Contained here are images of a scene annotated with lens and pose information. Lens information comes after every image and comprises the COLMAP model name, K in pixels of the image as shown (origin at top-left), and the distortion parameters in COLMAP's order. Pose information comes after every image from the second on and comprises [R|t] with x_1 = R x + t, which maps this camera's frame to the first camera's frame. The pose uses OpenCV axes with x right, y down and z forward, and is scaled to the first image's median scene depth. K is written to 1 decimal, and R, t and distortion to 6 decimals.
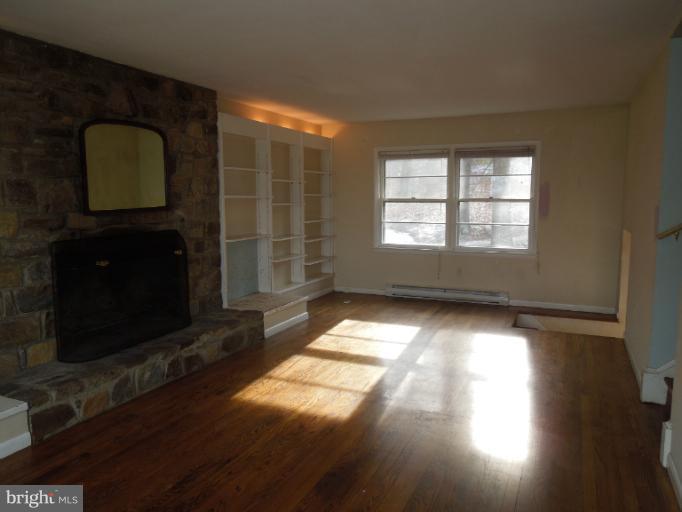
lens RADIAL K [[514.8, 0, 337.2], [0, 514.8, 255.2], [0, 0, 1]] dist [-0.009960, -0.005071]
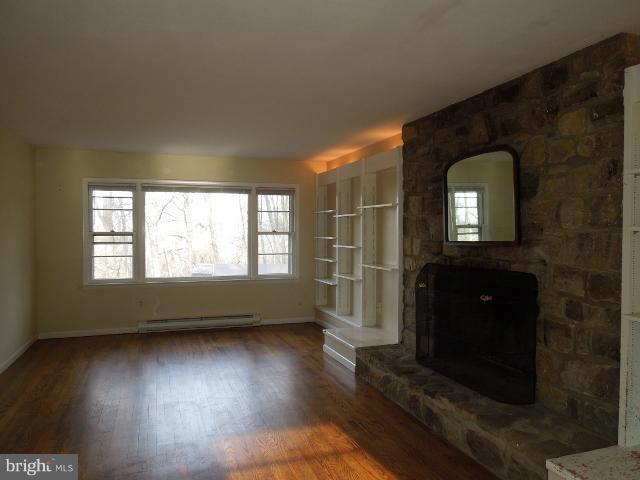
lens RADIAL K [[483.1, 0, 316.4], [0, 483.1, 239.2], [0, 0, 1]] dist [-0.009960, -0.005071]
pose [[-0.729985, 0.007739, -0.683419, 0.371881], [-0.082799, 0.991570, 0.099670, -0.140207], [0.678429, 0.129344, -0.723190, 1.275437]]
